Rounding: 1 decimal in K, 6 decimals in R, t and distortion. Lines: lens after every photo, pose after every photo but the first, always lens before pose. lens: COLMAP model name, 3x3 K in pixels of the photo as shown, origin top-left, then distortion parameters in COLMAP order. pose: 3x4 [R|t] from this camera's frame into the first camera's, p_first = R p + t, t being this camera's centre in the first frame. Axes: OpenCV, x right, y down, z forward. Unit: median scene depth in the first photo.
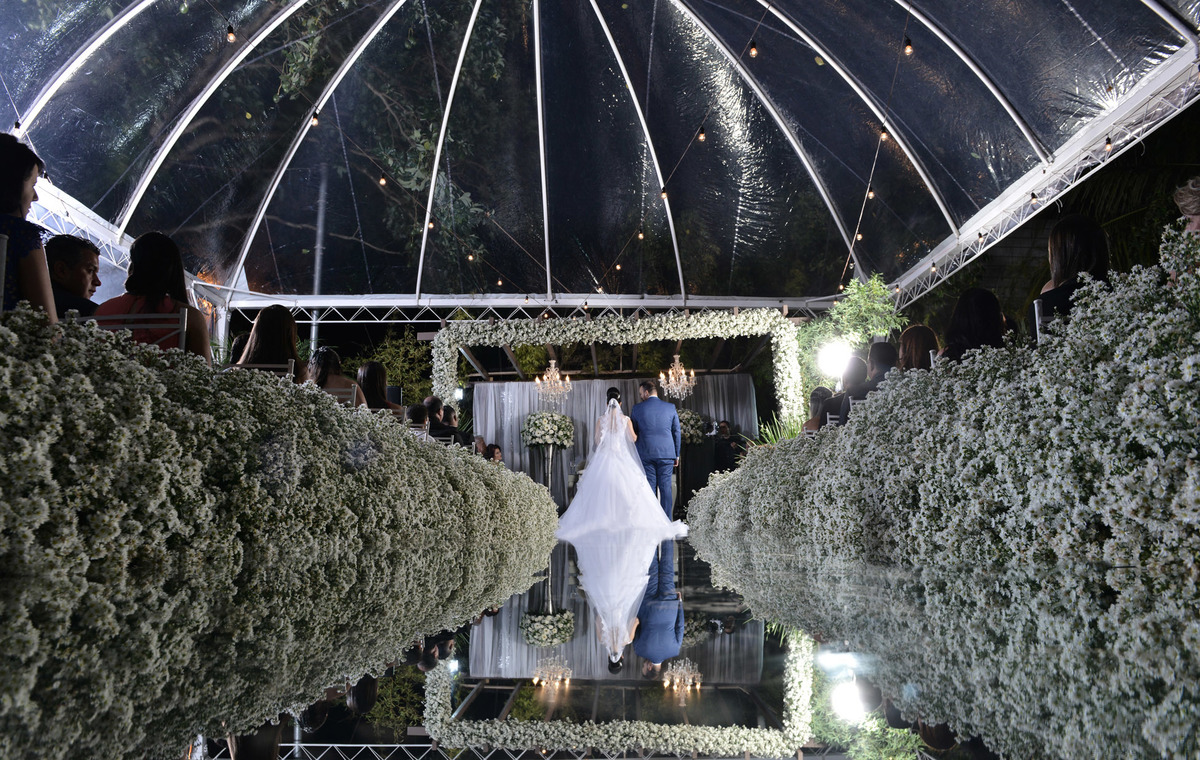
lens RADIAL K [[811.6, 0, 600.0], [0, 811.6, 380.0], [0, 0, 1]] dist [0.000612, 0.000046]
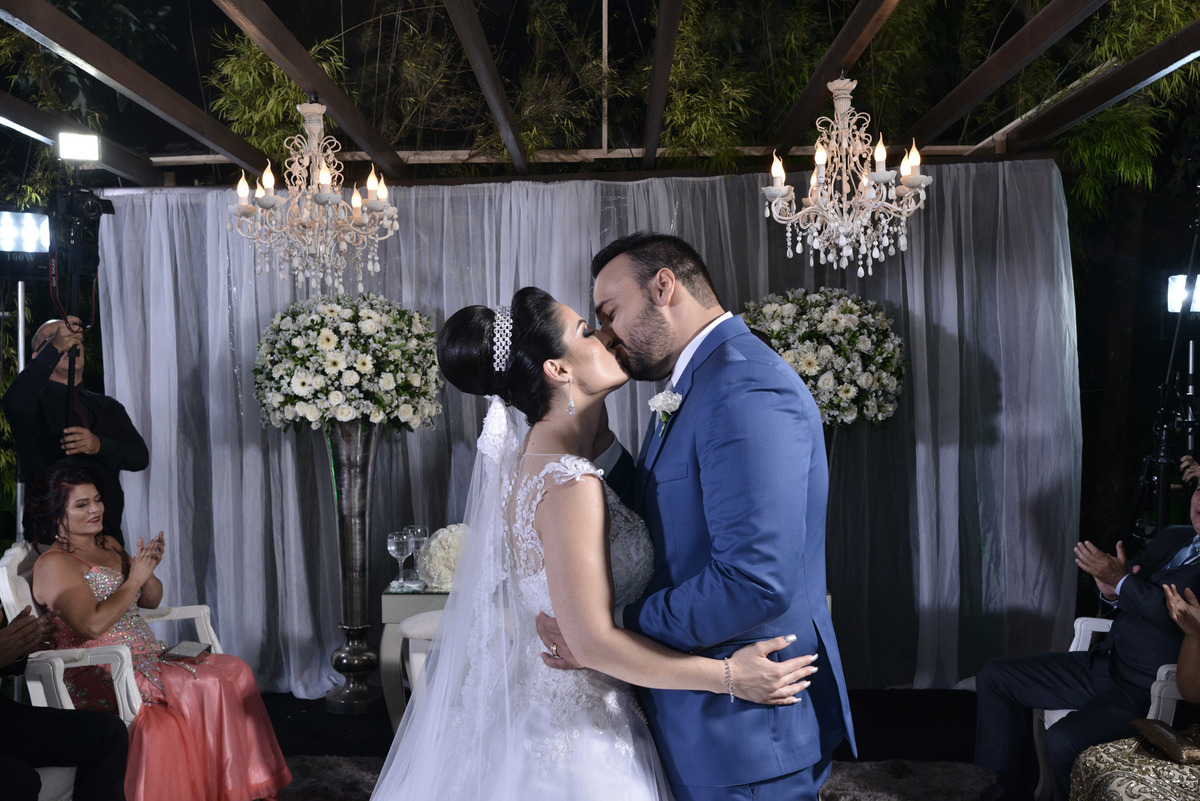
lens RADIAL K [[1121.1, 0, 600.0], [0, 1121.1, 400.5], [0, 0, 1]] dist [0.010502, 0.083909]
pose [[0.999800, -0.004799, 0.019430, 0.017067], [0.000733, 0.978958, 0.204060, -0.006253], [-0.020001, -0.204005, 0.978765, 0.625432]]
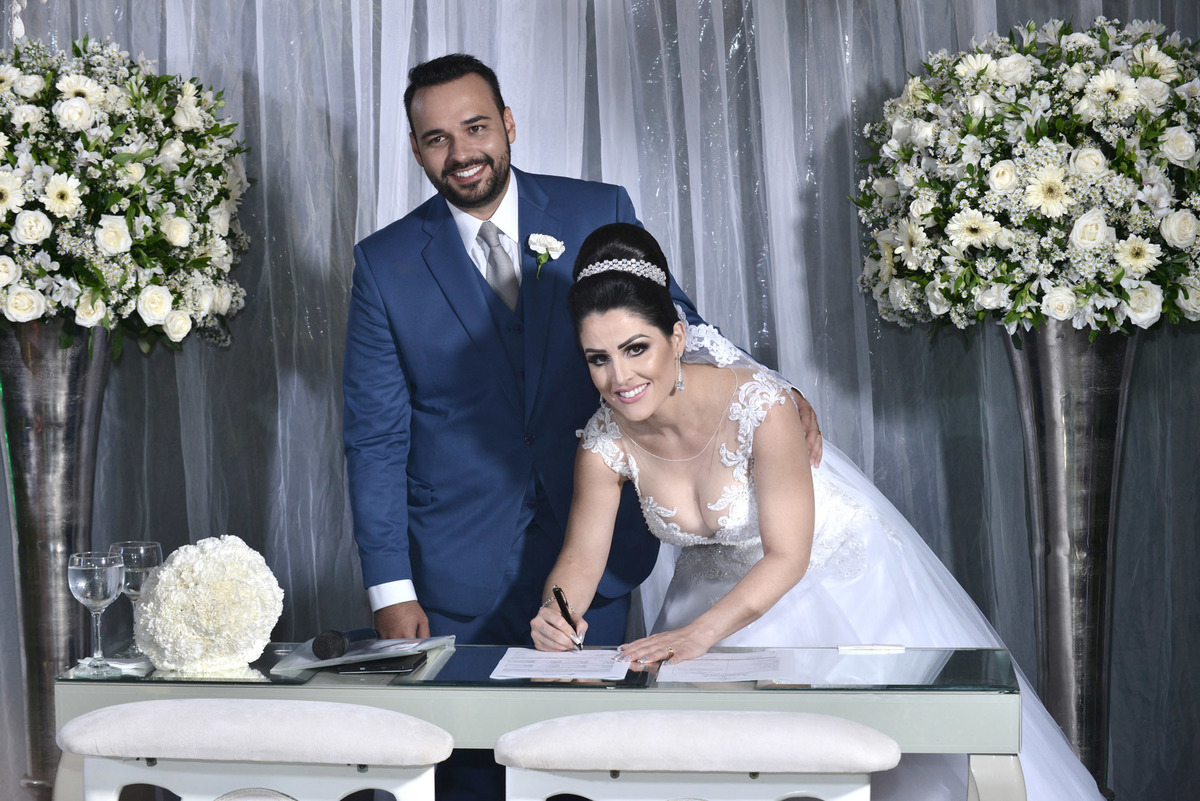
lens RADIAL K [[2904.8, 0, 600.0], [0, 2904.8, 400.5], [0, 0, 1]] dist [-0.119971, -0.926213]
pose [[0.997226, -0.002161, -0.074408, 0.059613], [0.019347, 0.972752, 0.231040, -0.010974], [0.071882, -0.231839, 0.970095, 0.571269]]
